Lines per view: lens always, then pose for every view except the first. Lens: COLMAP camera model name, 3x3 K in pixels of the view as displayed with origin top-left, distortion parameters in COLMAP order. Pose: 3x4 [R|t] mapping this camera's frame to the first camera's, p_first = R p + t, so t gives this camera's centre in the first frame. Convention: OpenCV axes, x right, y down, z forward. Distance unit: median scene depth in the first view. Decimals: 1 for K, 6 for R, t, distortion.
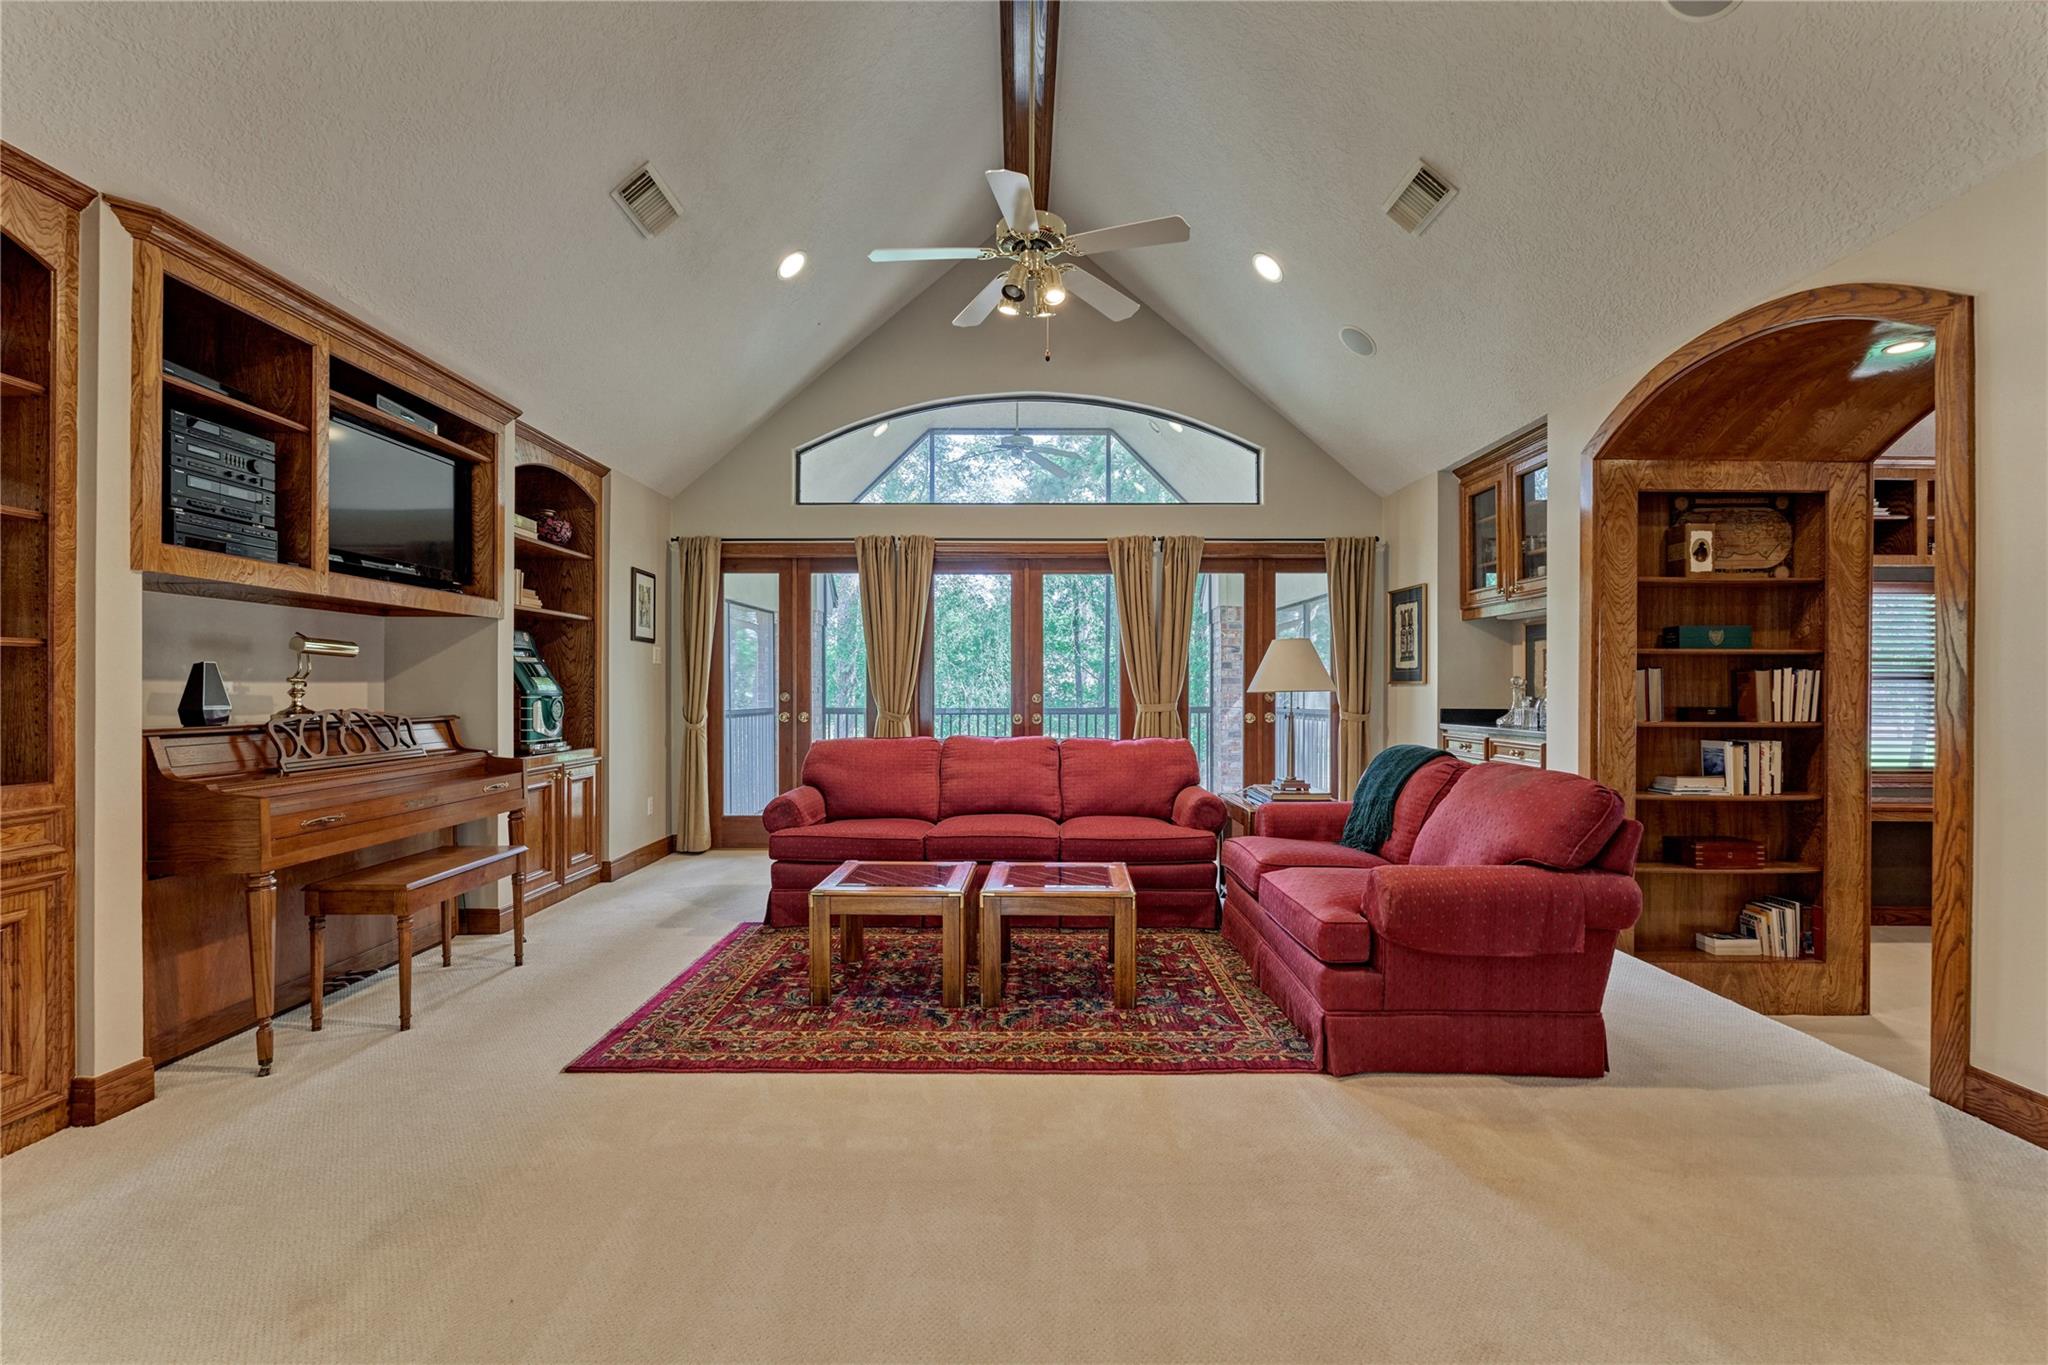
lens RADIAL K [[887.6, 0, 1024.5], [0, 887.6, 685.8], [0, 0, 1]] dist [-0.005275, -0.000152]
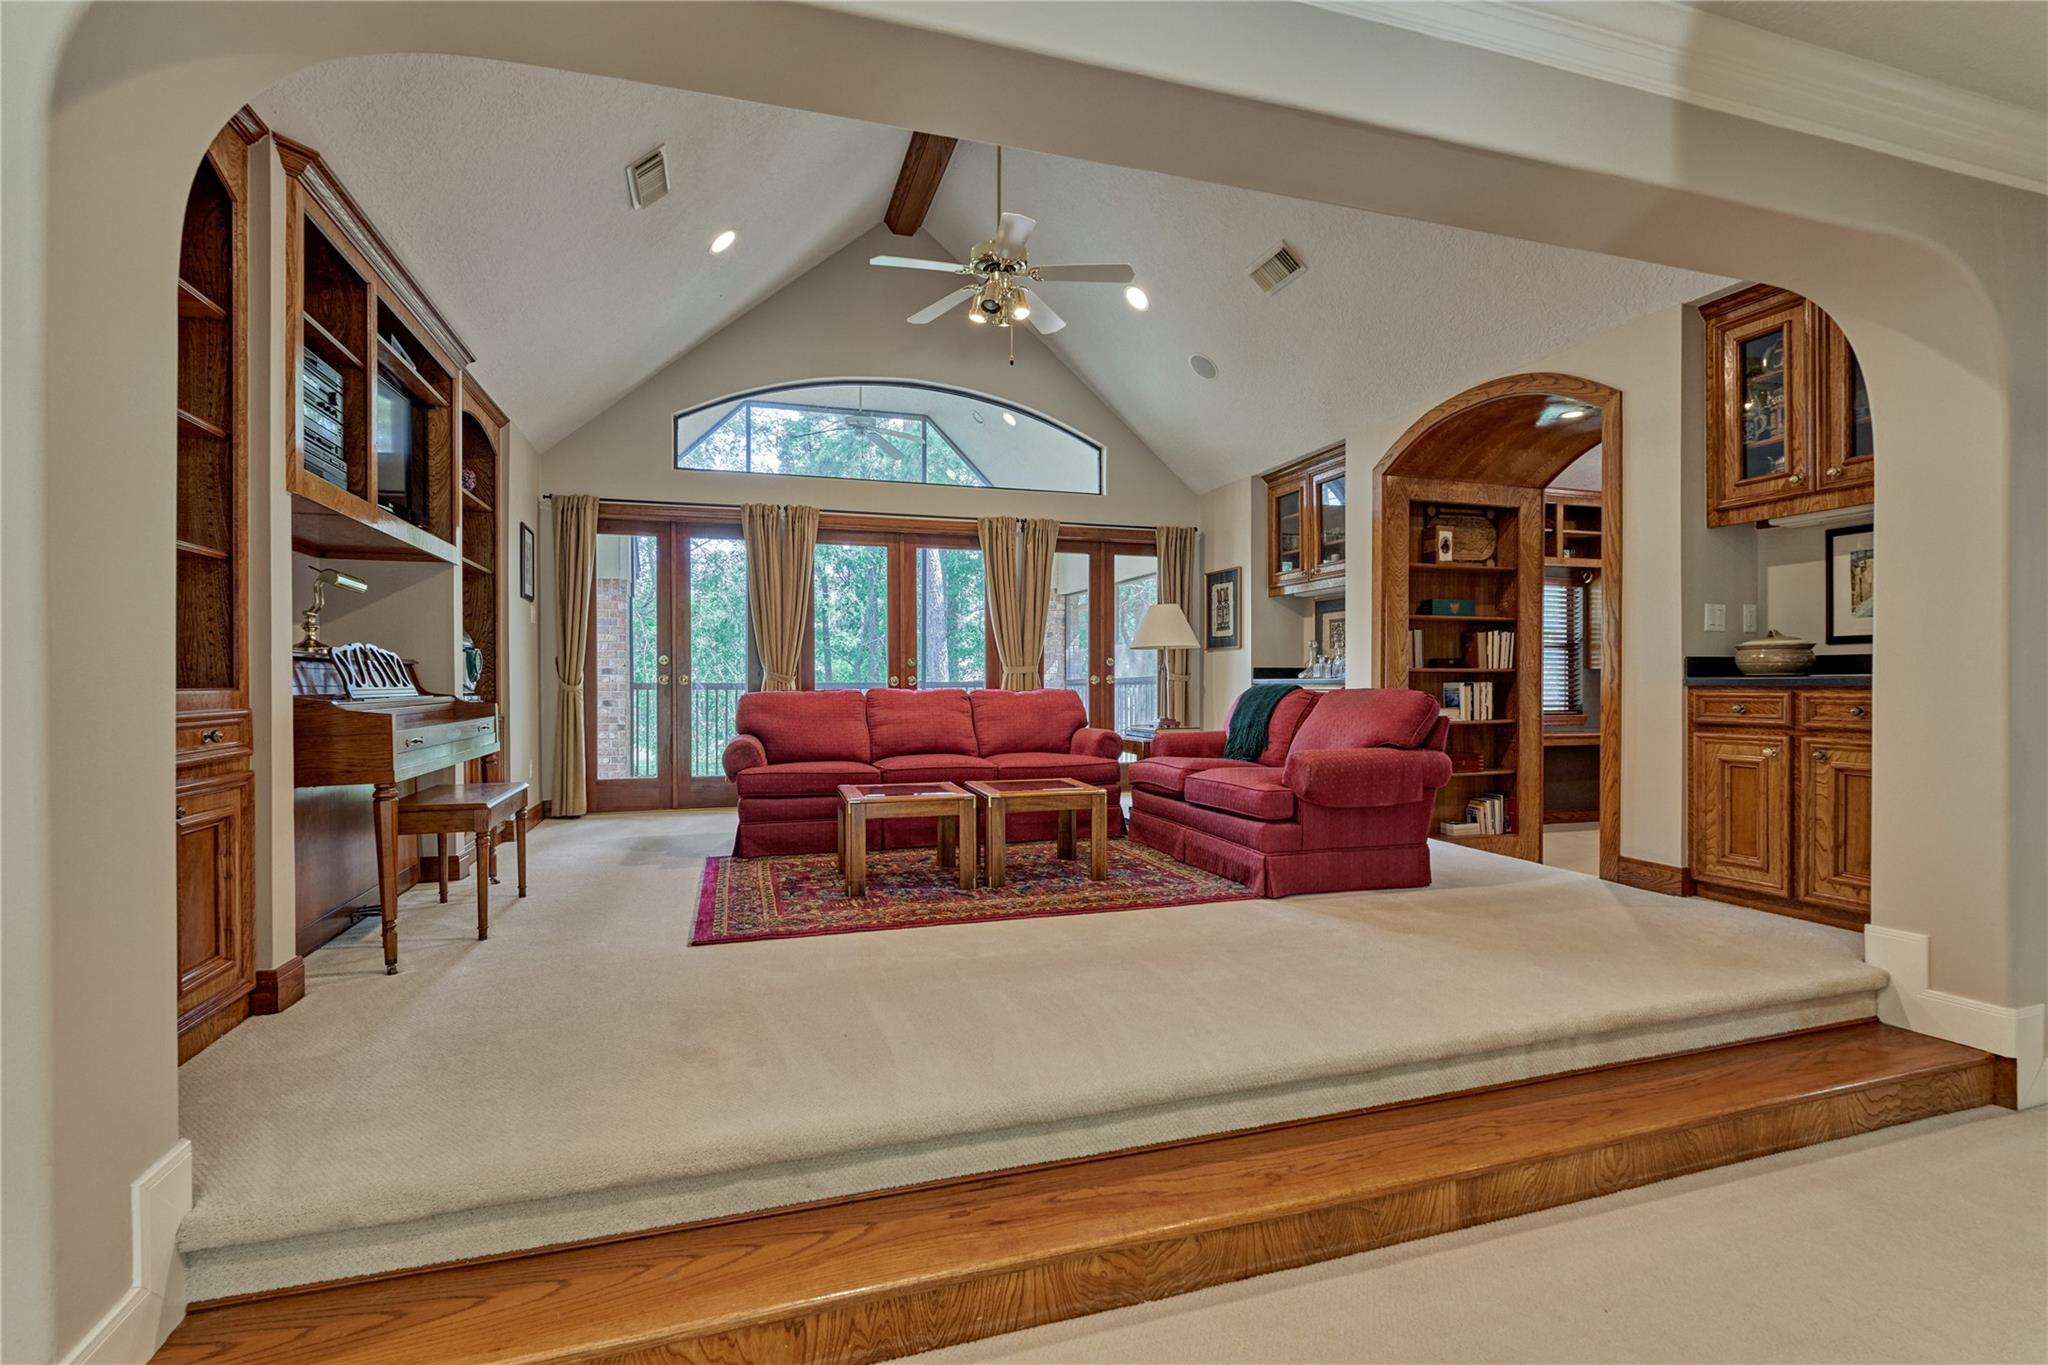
lens RADIAL K [[924.2, 0, 1022.8], [0, 924.2, 684.9], [0, 0, 1]] dist [-0.003230, -0.000285]
pose [[0.954033, -0.003797, 0.299679, -0.306228], [0.002566, 0.999987, 0.004500, 0.058407], [-0.299692, -0.003524, 0.954030, -0.187839]]
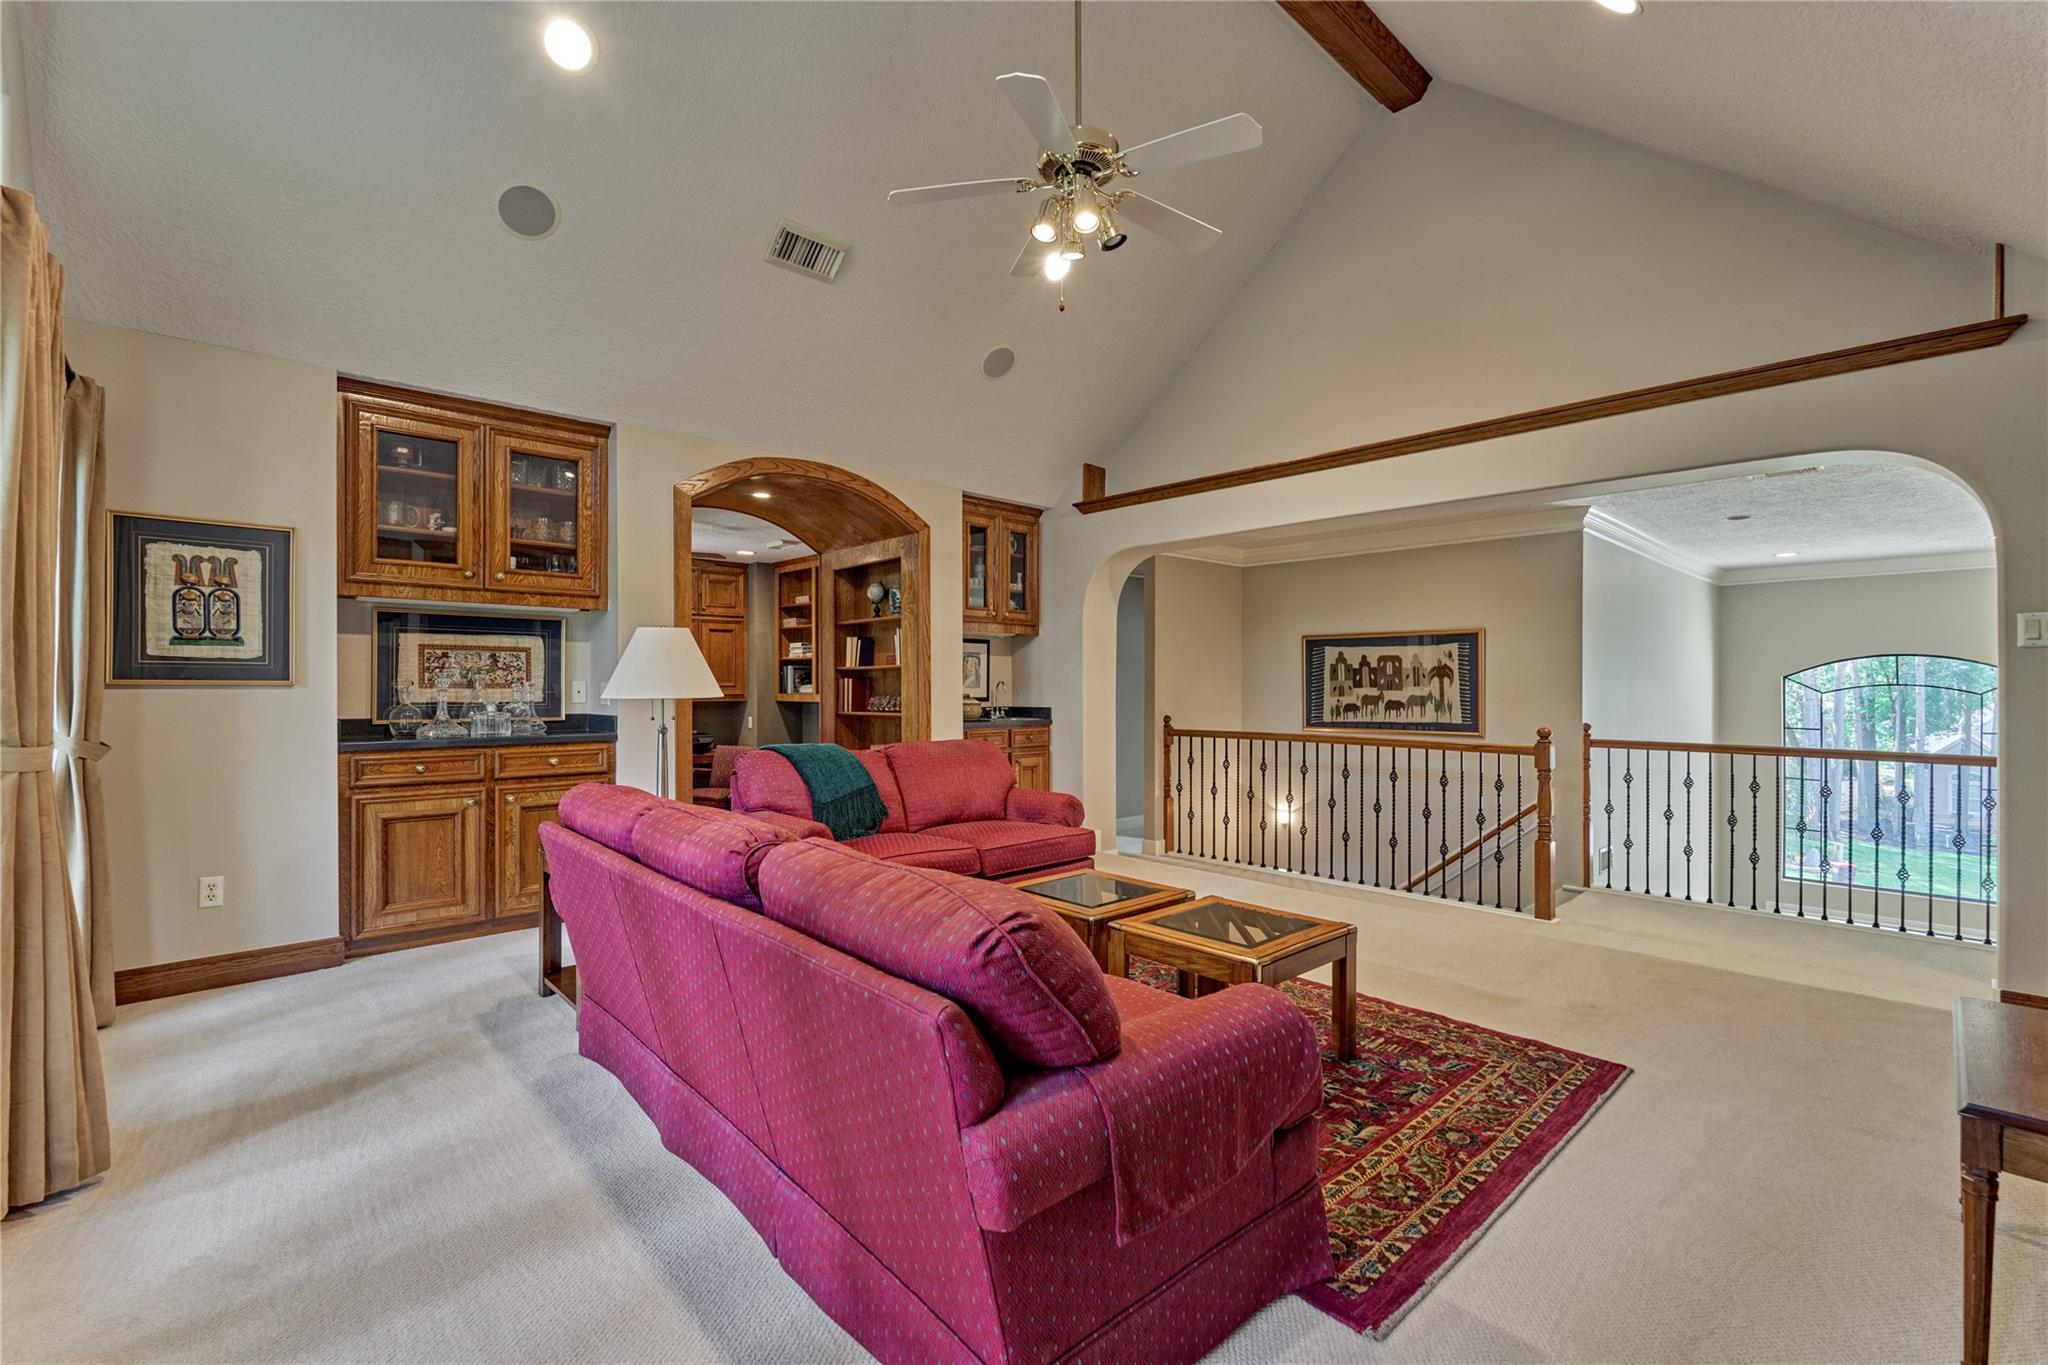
lens RADIAL K [[890.6, 0, 1024.5], [0, 890.6, 687.5], [0, 0, 1]] dist [-0.004512, 0.000267]
pose [[-0.678890, -0.002654, 0.734235, -0.520215], [-0.002363, 0.999996, 0.001430, -0.004029], [-0.734236, -0.000764, -0.678894, 1.443671]]
